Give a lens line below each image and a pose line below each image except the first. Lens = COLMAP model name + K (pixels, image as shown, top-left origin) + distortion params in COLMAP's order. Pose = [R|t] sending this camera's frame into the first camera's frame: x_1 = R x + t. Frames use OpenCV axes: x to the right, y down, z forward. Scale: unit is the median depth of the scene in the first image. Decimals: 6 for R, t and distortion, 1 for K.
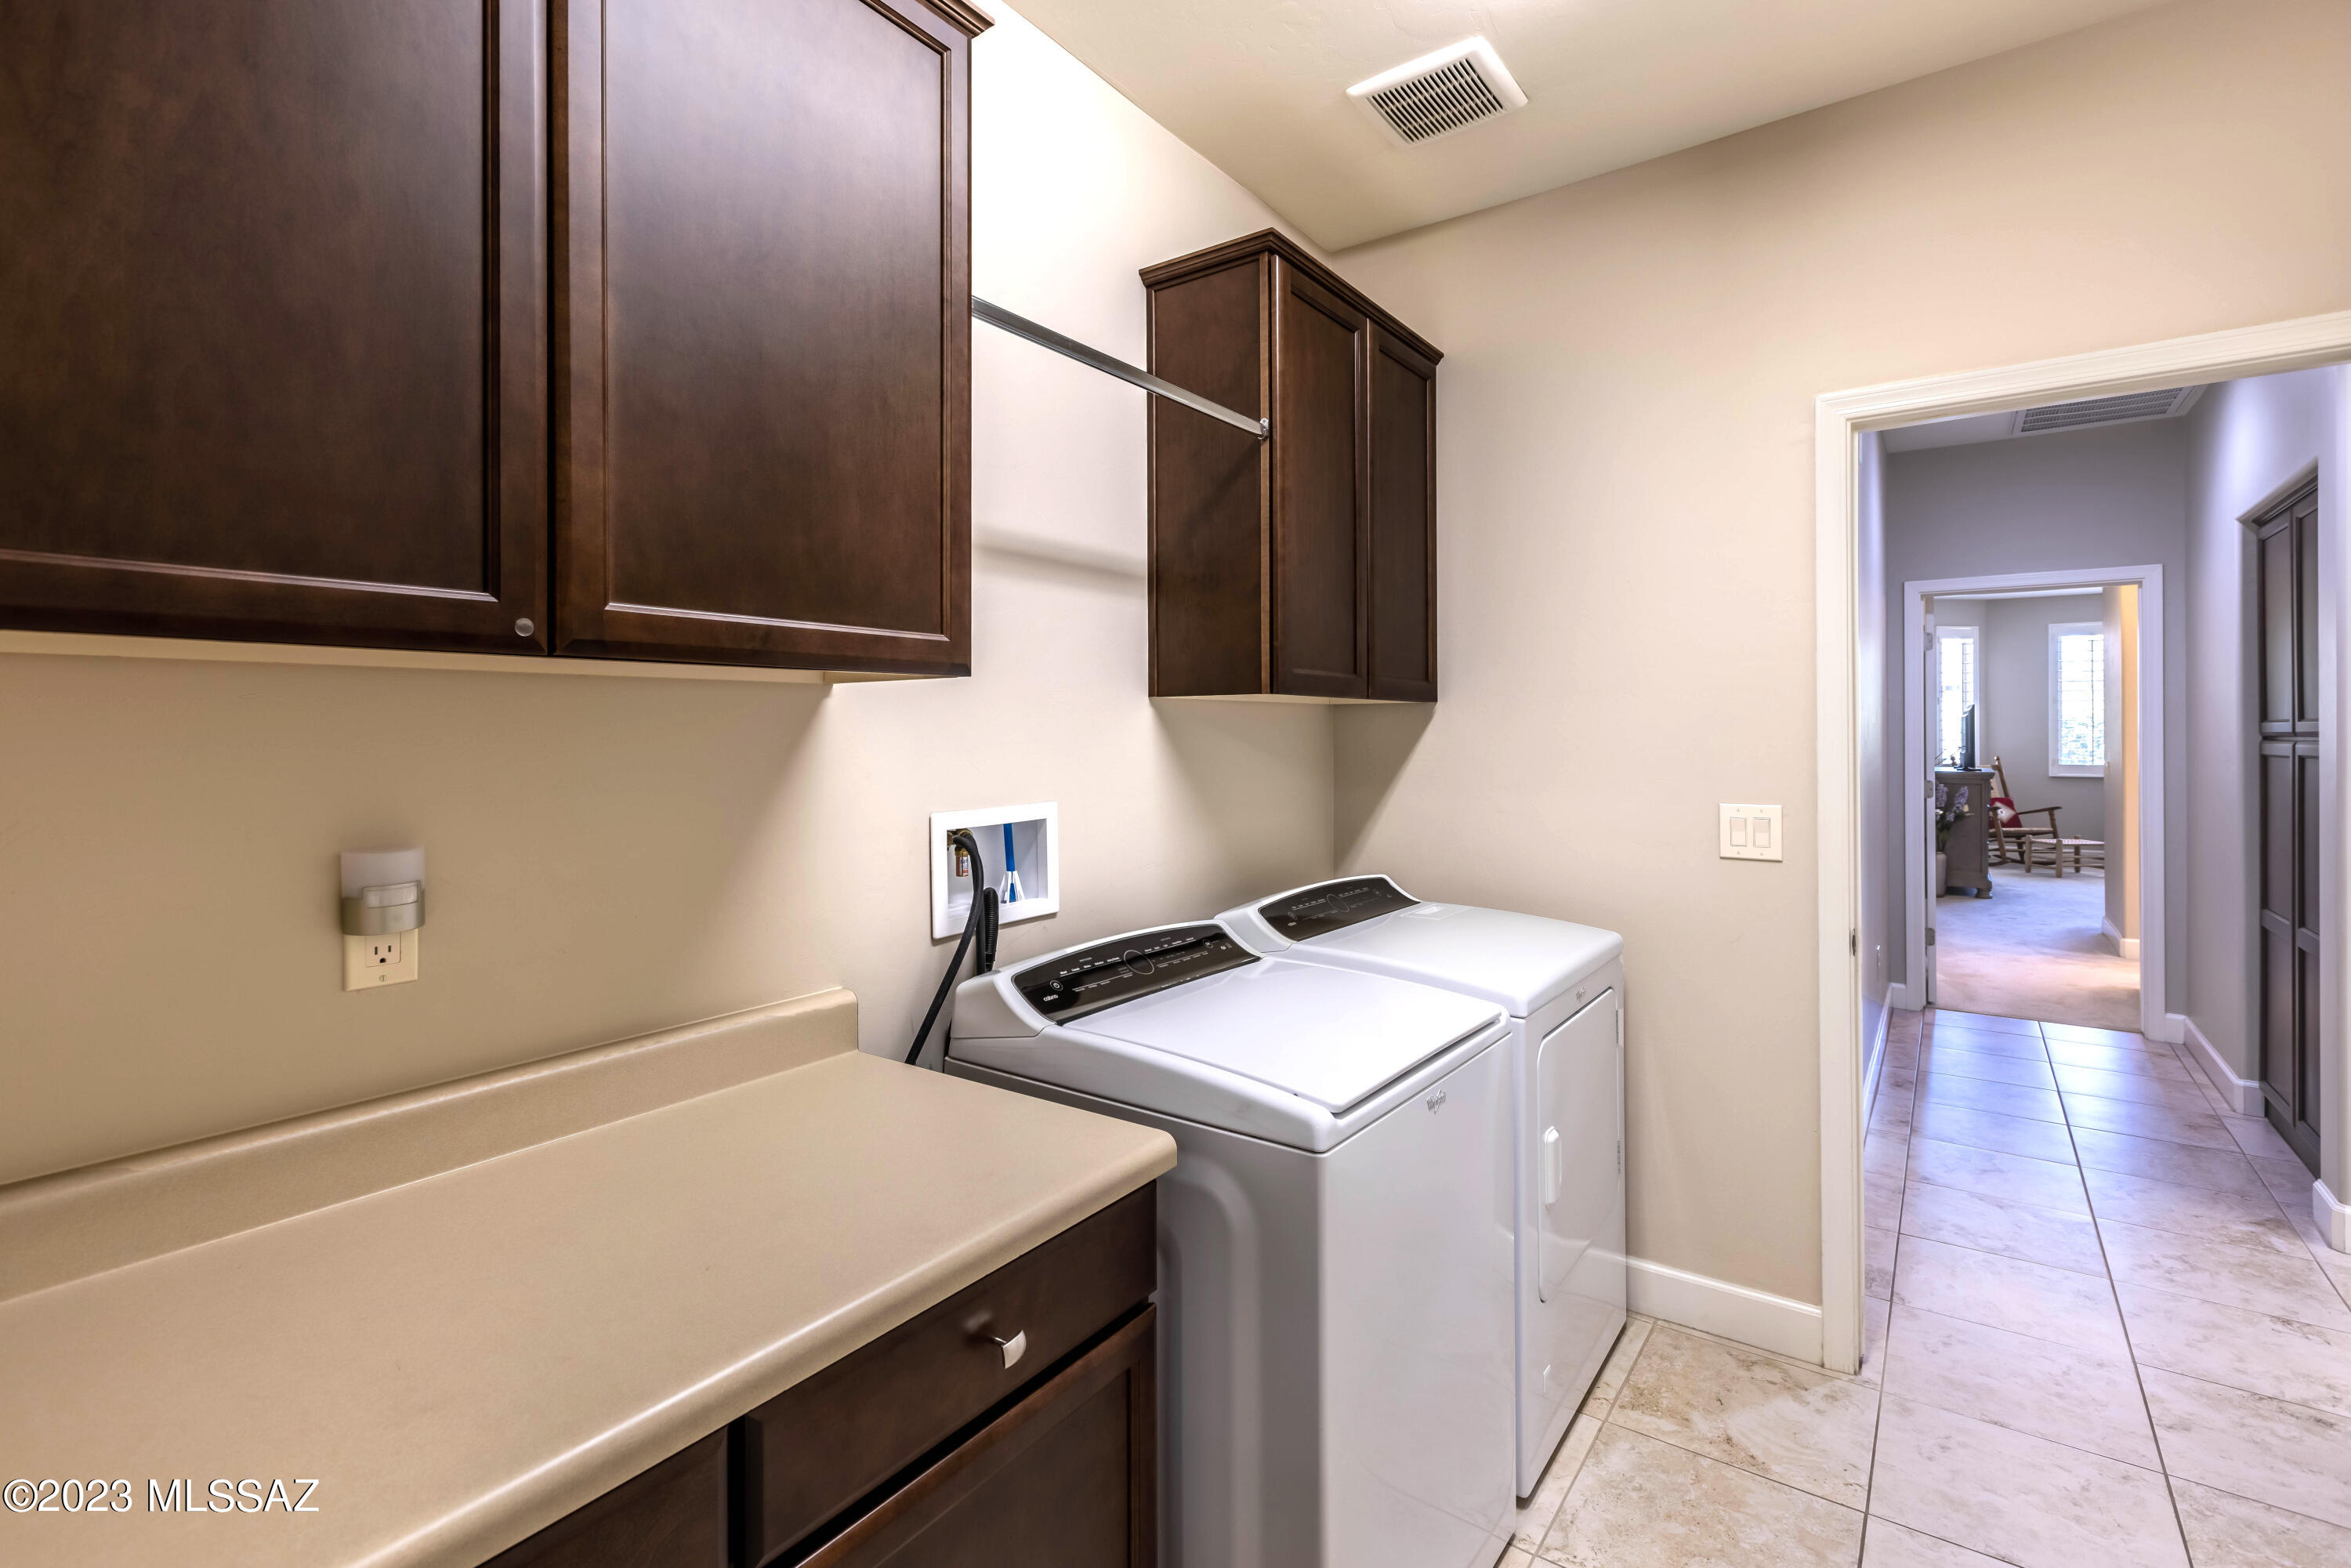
lens RADIAL K [[1089.7, 0, 1175.1], [0, 1089.7, 726.4], [0, 0, 1]] dist [-0.000631, -0.000576]
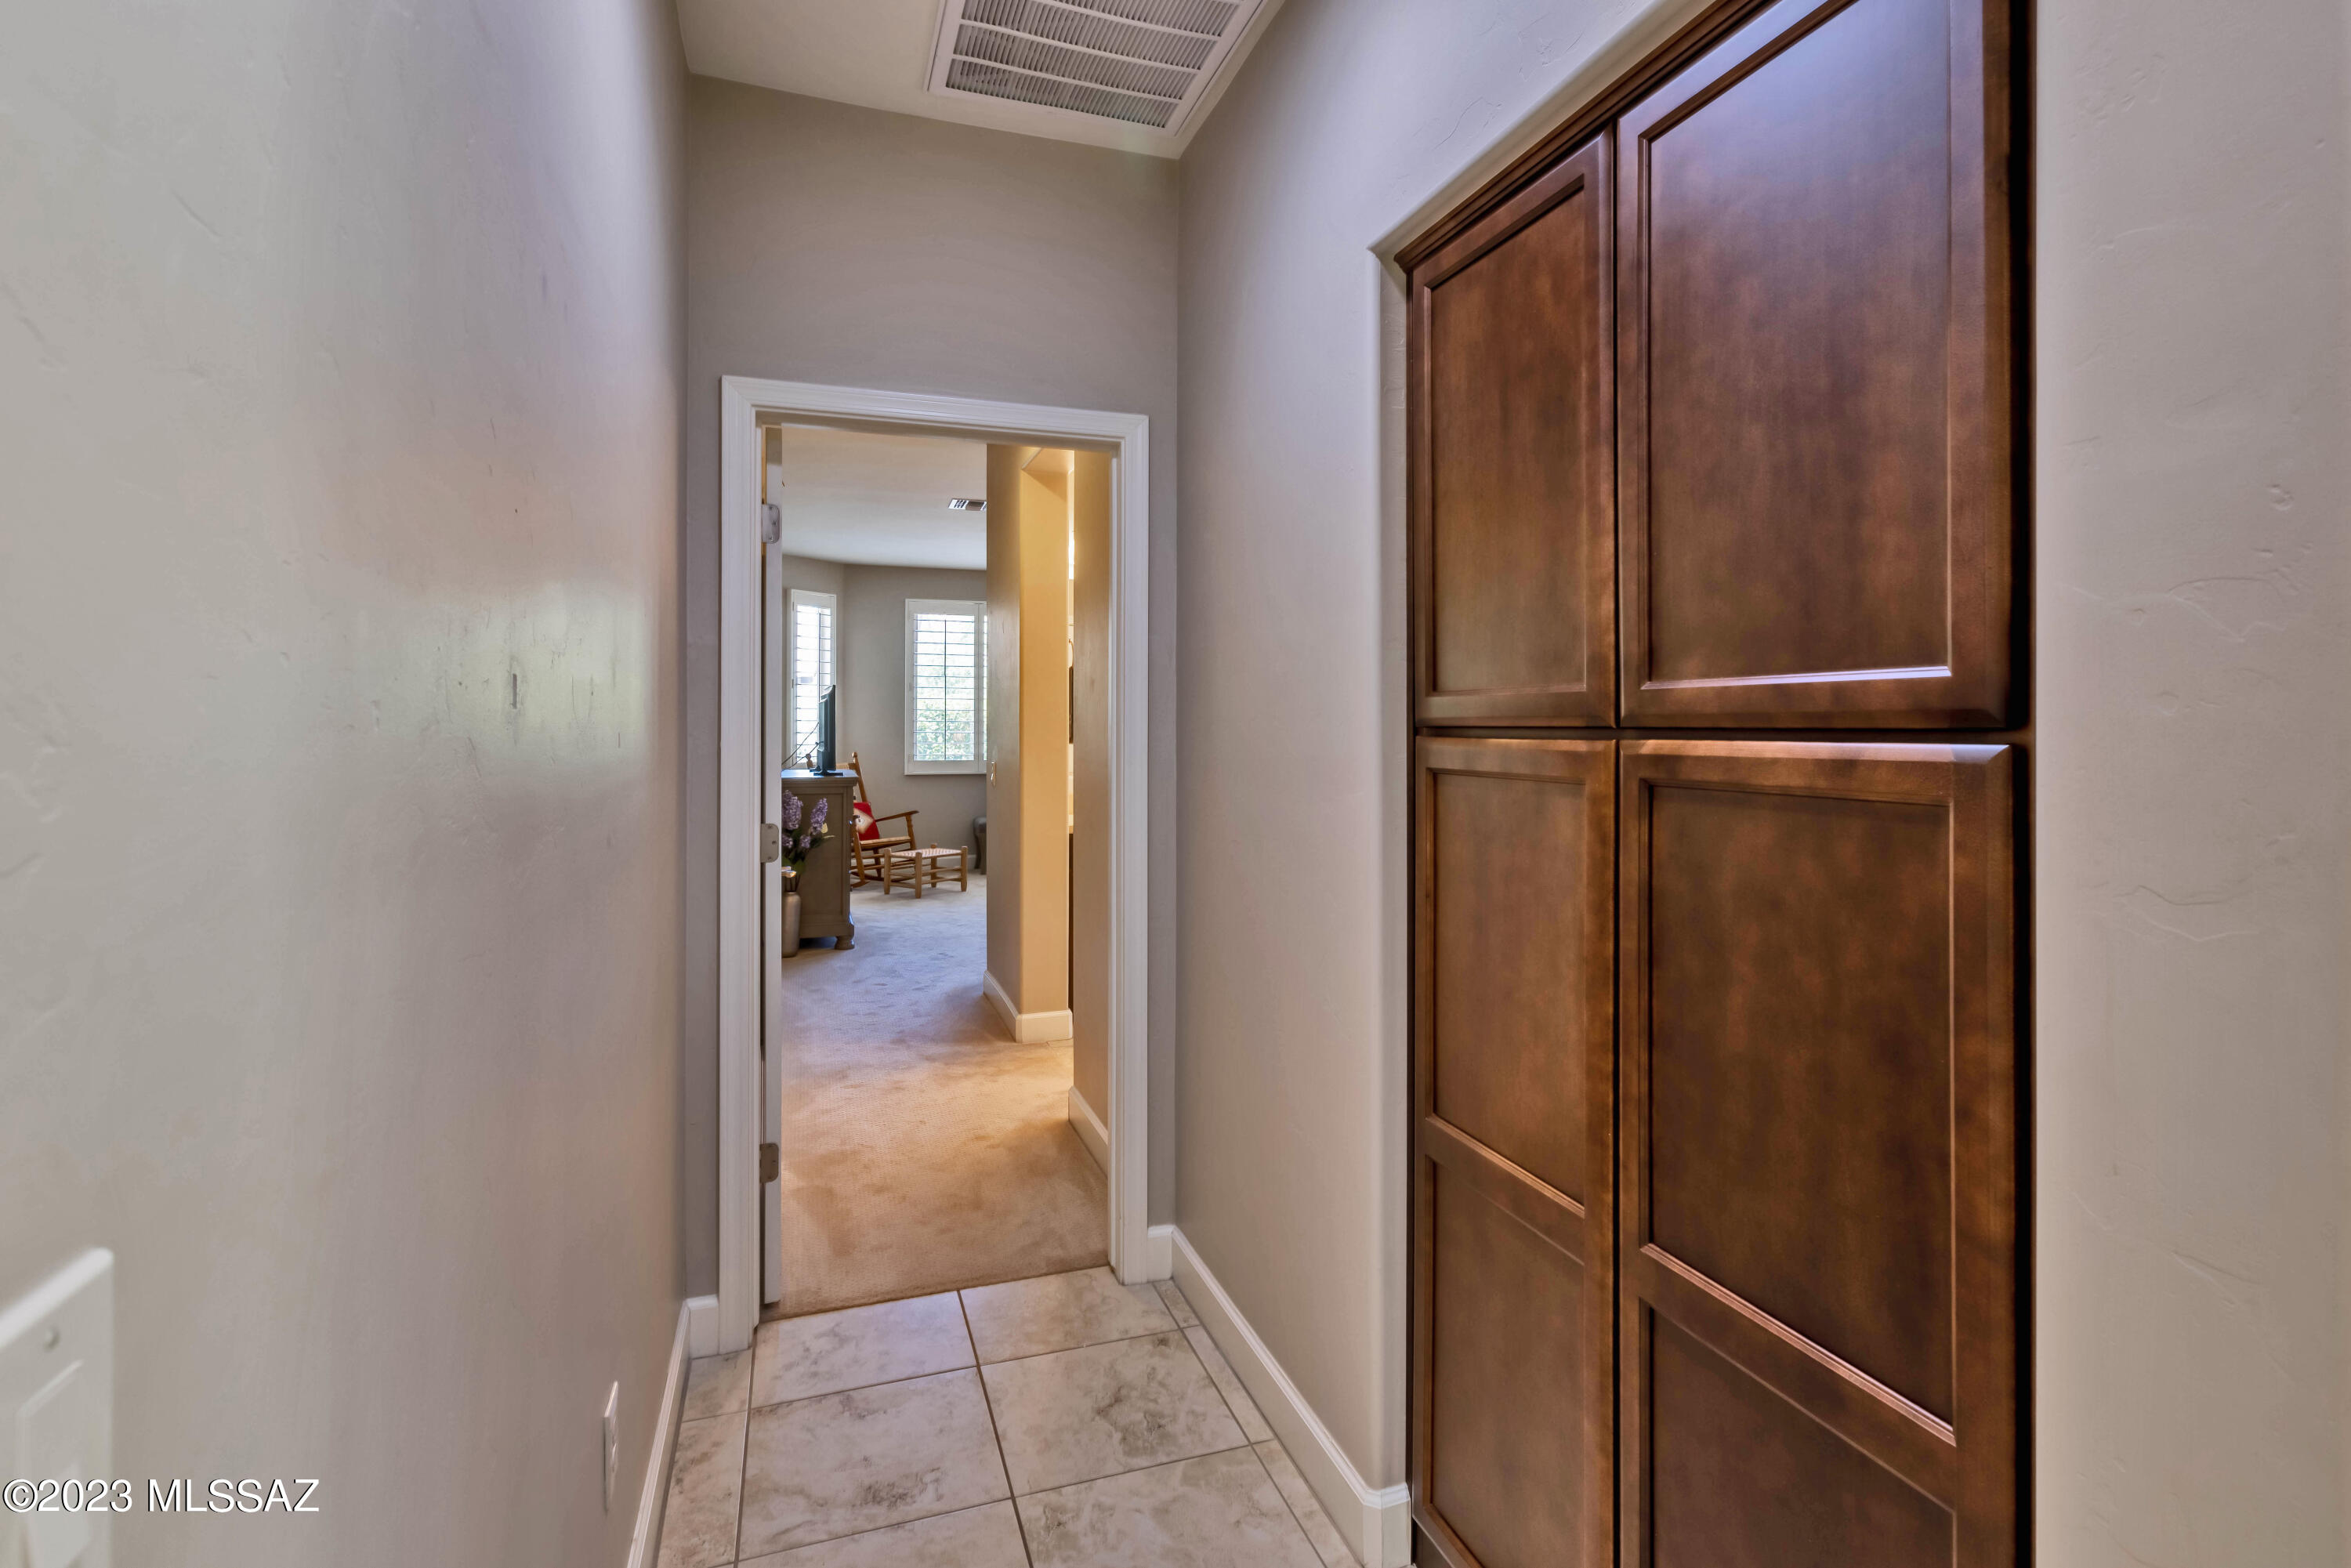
lens RADIAL K [[1153.9, 0, 1252.2], [0, 1153.9, 720.1], [0, 0, 1]] dist [-0.001800, -0.000101]
pose [[0.549192, 0.005555, 0.835677, 0.240228], [-0.006598, 0.999976, -0.002311, 0.003477], [-0.835670, -0.004245, 0.549216, 0.340241]]
